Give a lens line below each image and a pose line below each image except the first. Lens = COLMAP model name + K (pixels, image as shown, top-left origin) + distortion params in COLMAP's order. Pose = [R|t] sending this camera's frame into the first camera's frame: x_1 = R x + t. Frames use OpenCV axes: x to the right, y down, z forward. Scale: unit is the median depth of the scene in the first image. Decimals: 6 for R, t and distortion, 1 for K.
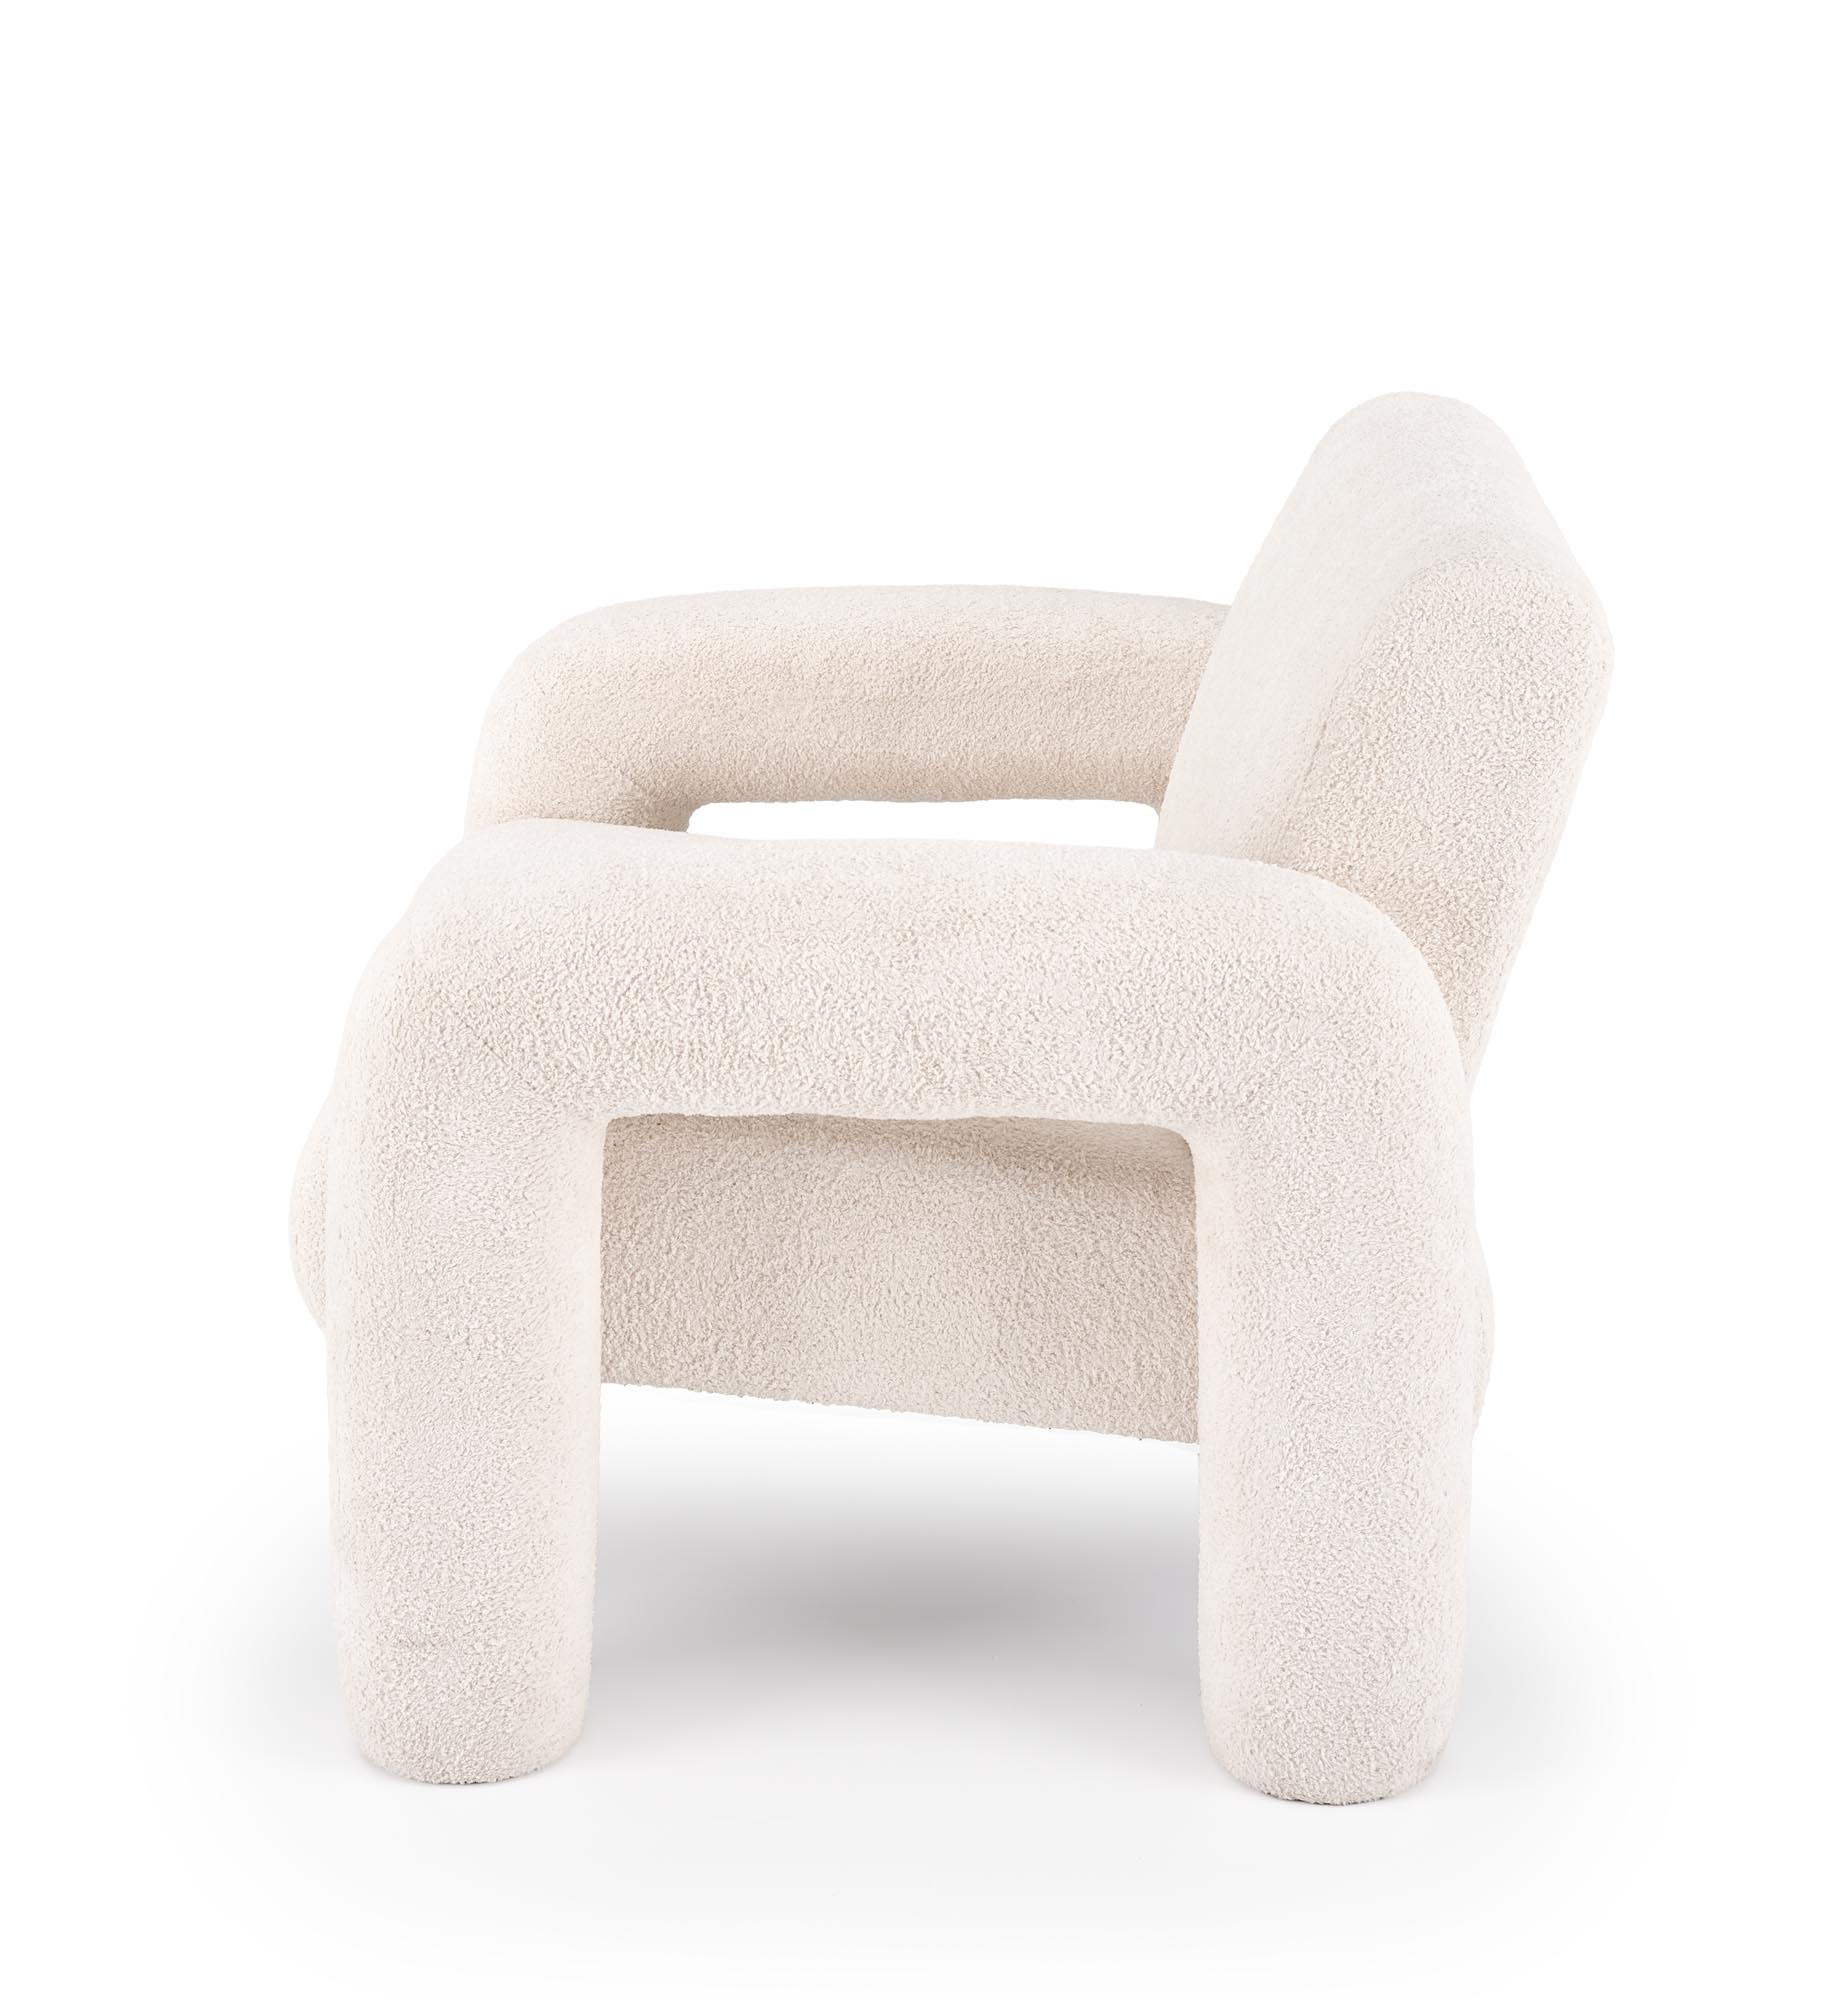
lens RADIAL K [[4983.7, 0, 919.6], [0, 4983.7, 992.1], [0, 0, 1]] dist [0.307881, 5.925855]
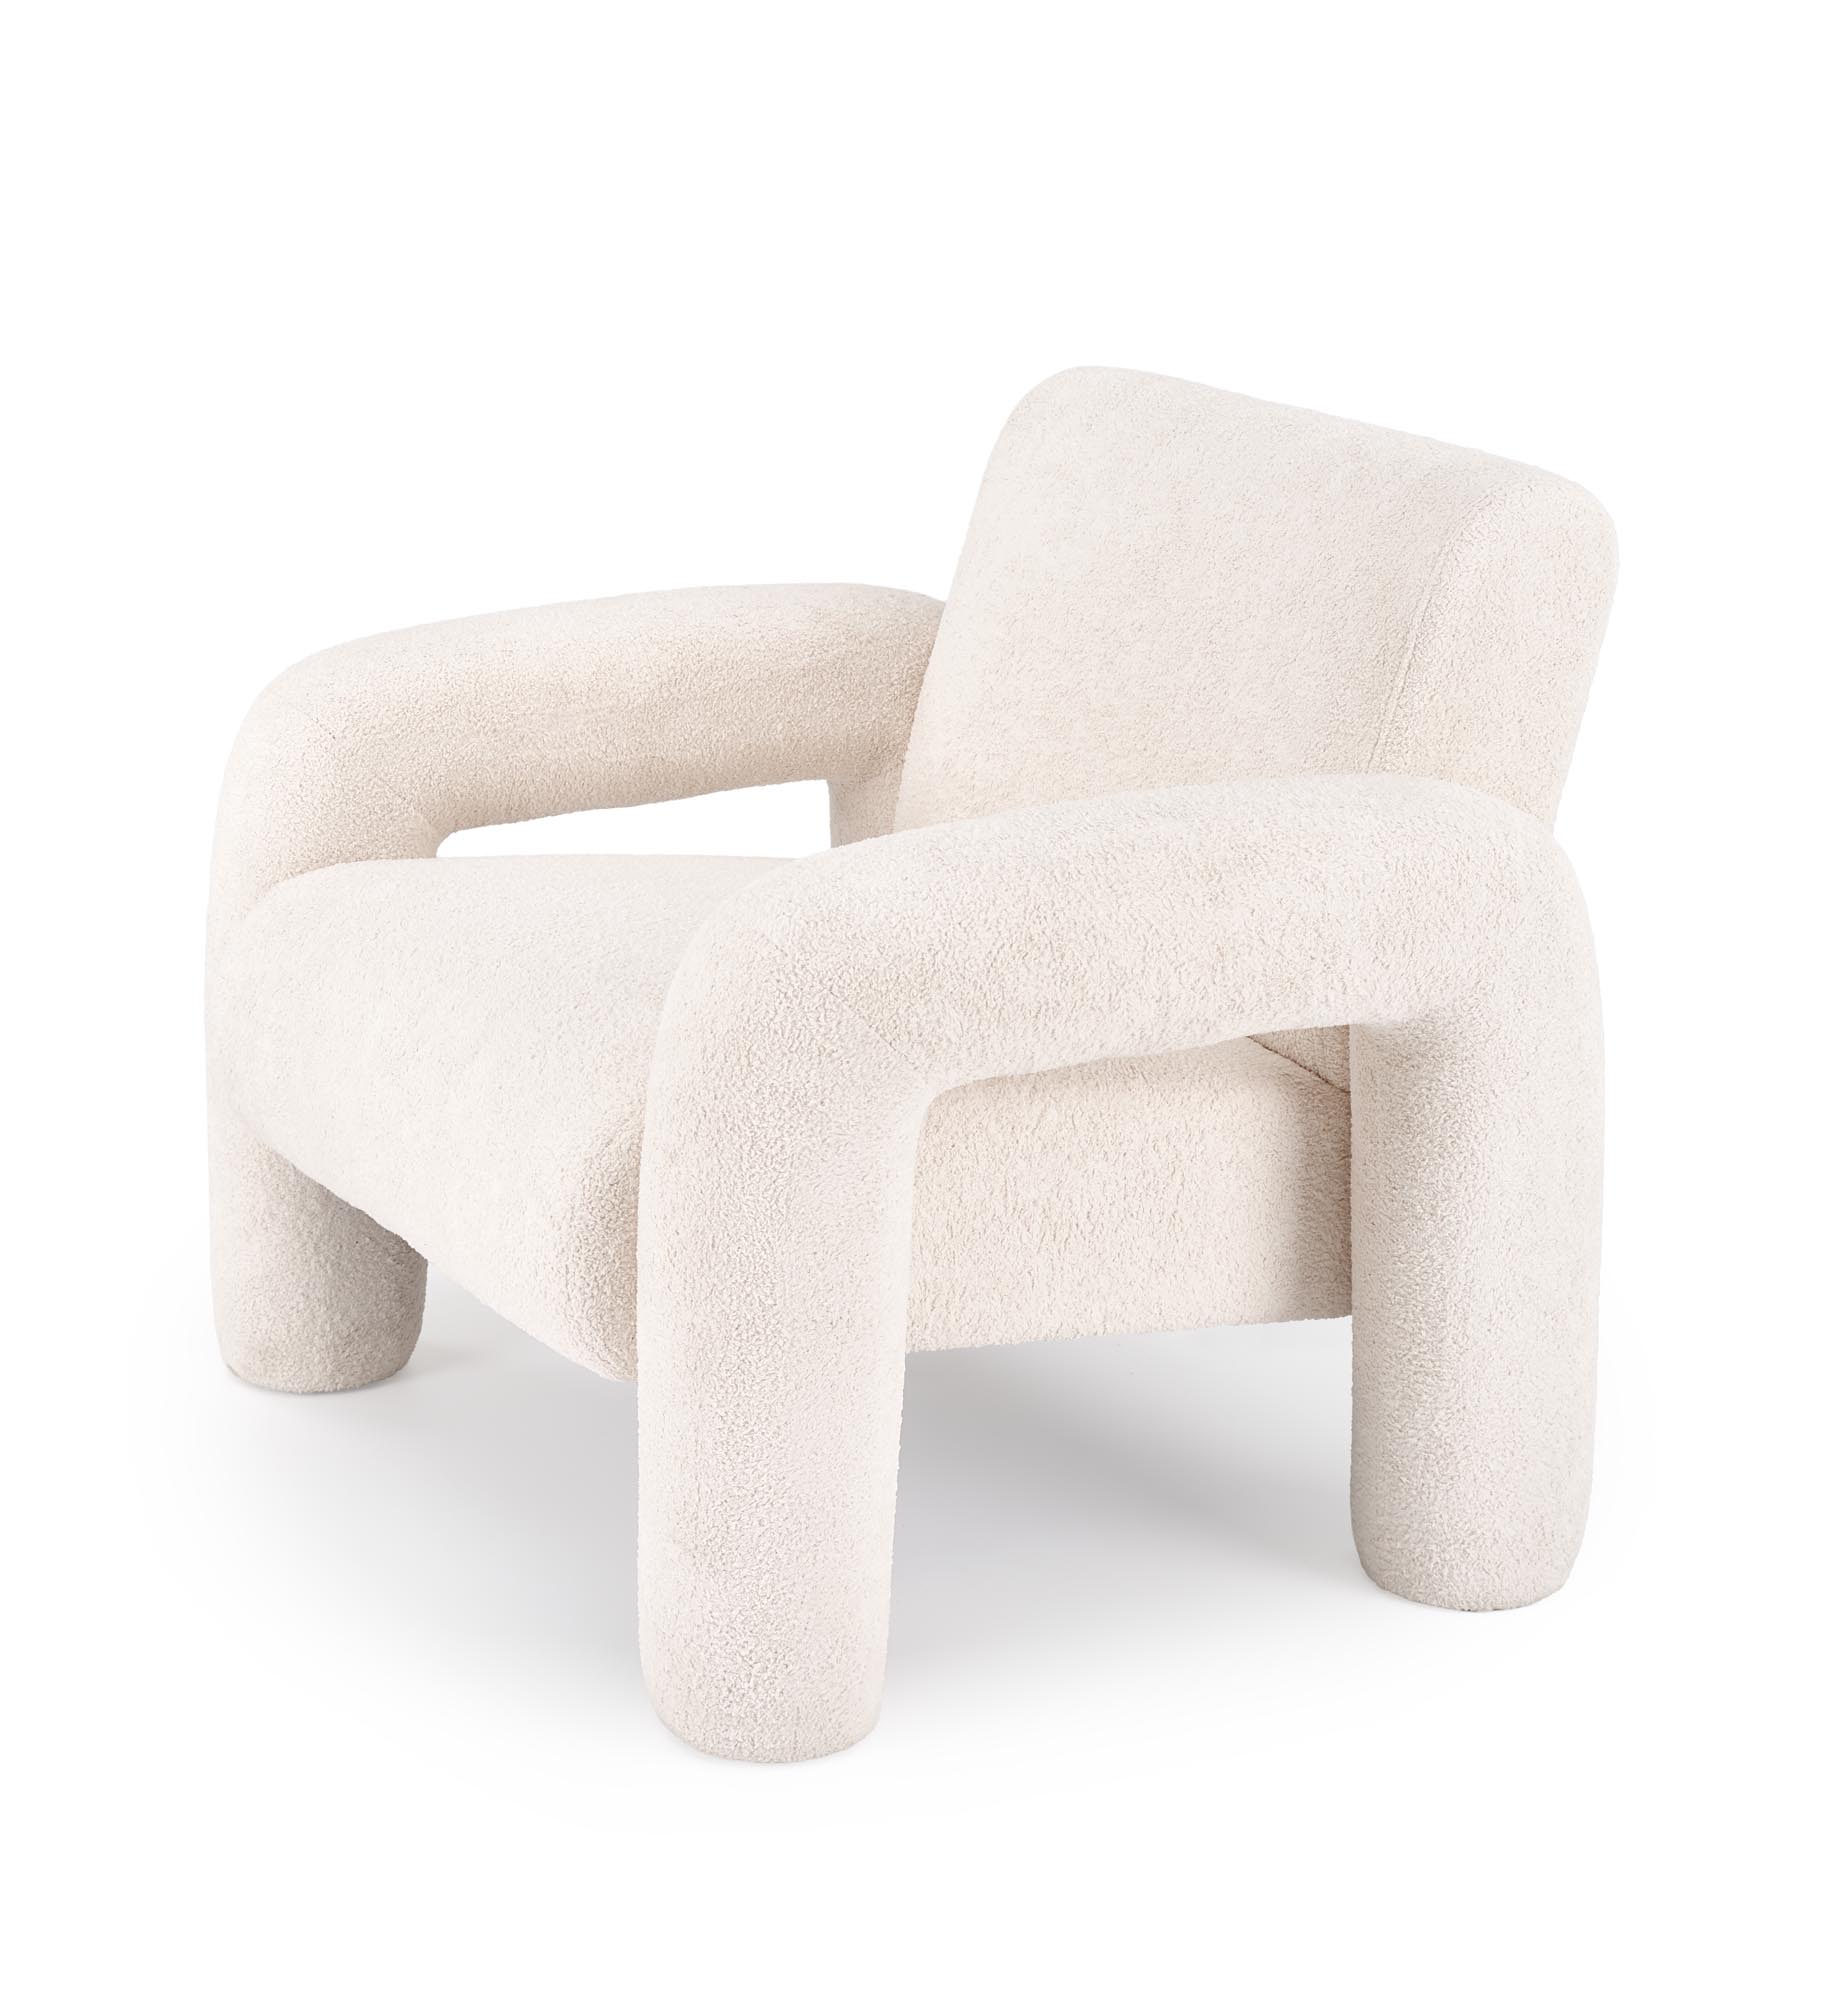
lens RADIAL K [[4983.7, 0, 923.6], [0, 4983.7, 992.1], [0, 0, 1]] dist [0.307881, 5.925855]
pose [[0.861156, -0.141591, 0.488223, -0.570417], [0.146542, 0.988800, 0.028286, -0.025155], [-0.486760, 0.047186, 0.872260, 0.087286]]
